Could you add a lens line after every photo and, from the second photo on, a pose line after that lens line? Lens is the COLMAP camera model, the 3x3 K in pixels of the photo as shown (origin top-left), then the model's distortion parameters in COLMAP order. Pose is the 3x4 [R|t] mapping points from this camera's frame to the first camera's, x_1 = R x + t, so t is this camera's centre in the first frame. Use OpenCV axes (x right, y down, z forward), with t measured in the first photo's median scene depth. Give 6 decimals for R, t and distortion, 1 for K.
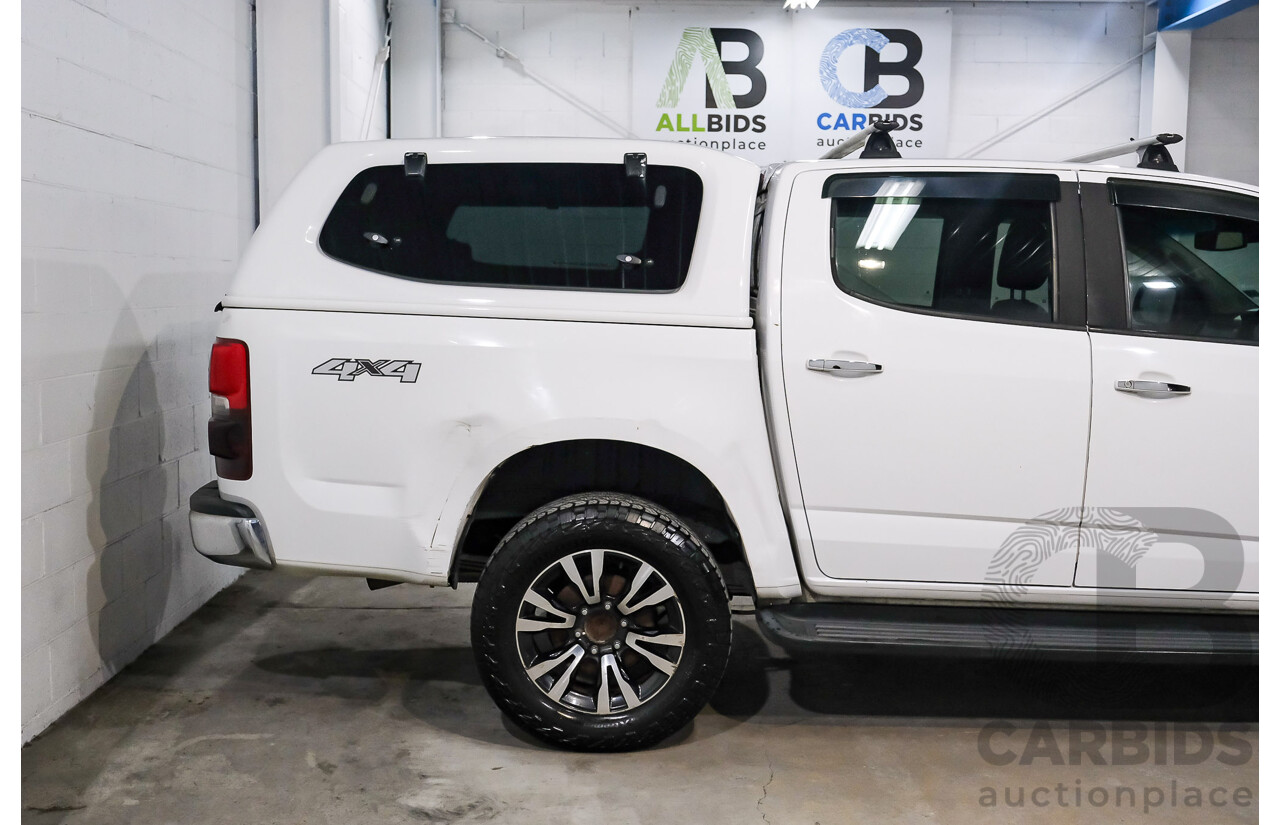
lens RADIAL K [[1417.0, 0, 861.6], [0, 1417.0, 415.5], [0, 0, 1]] dist [-0.003493, -0.006001]
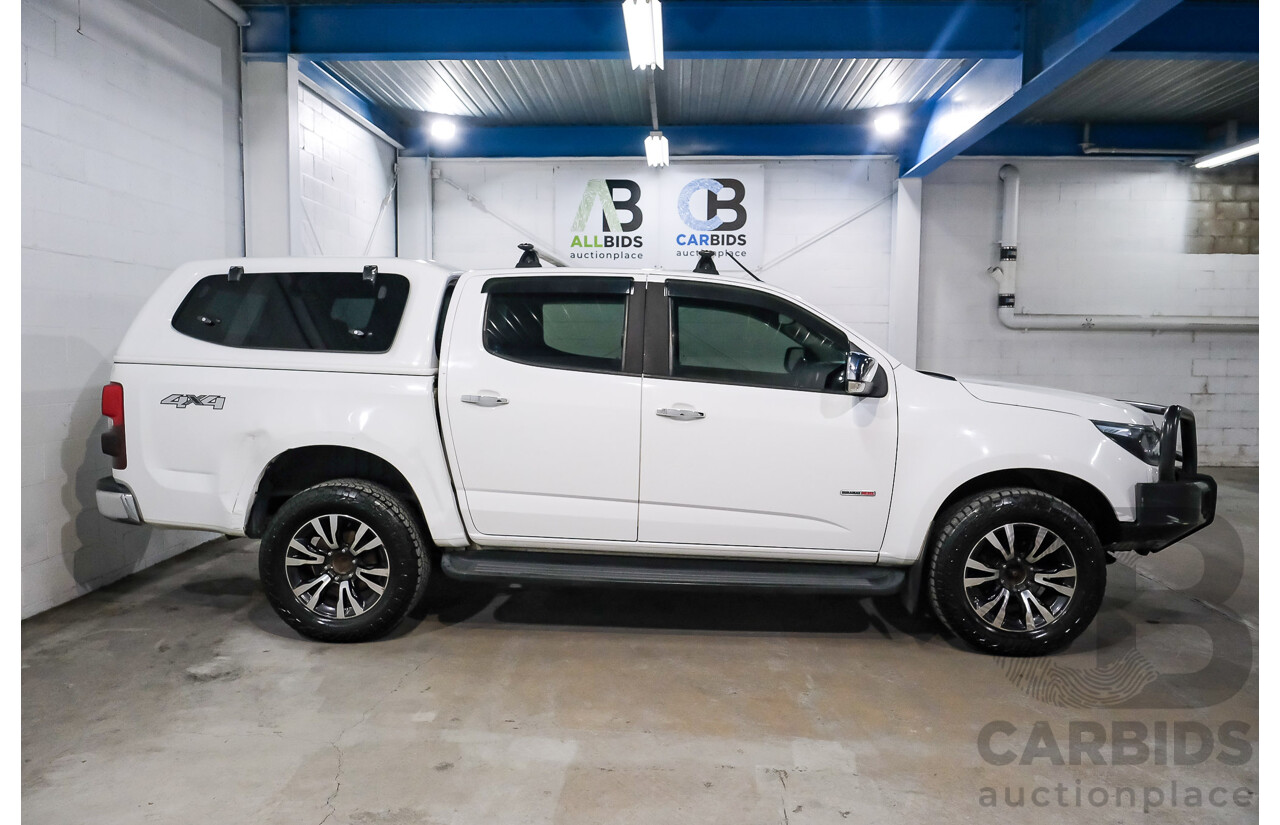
lens RADIAL K [[948.7, 0, 719.3], [0, 948.7, 418.4], [0, 0, 1]] dist [-0.006915, 0.001676]
pose [[0.998168, 0.002669, -0.060439, 0.263343], [-0.003681, 0.999855, -0.016636, 0.002430], [0.060386, 0.016828, 0.998033, -0.031815]]
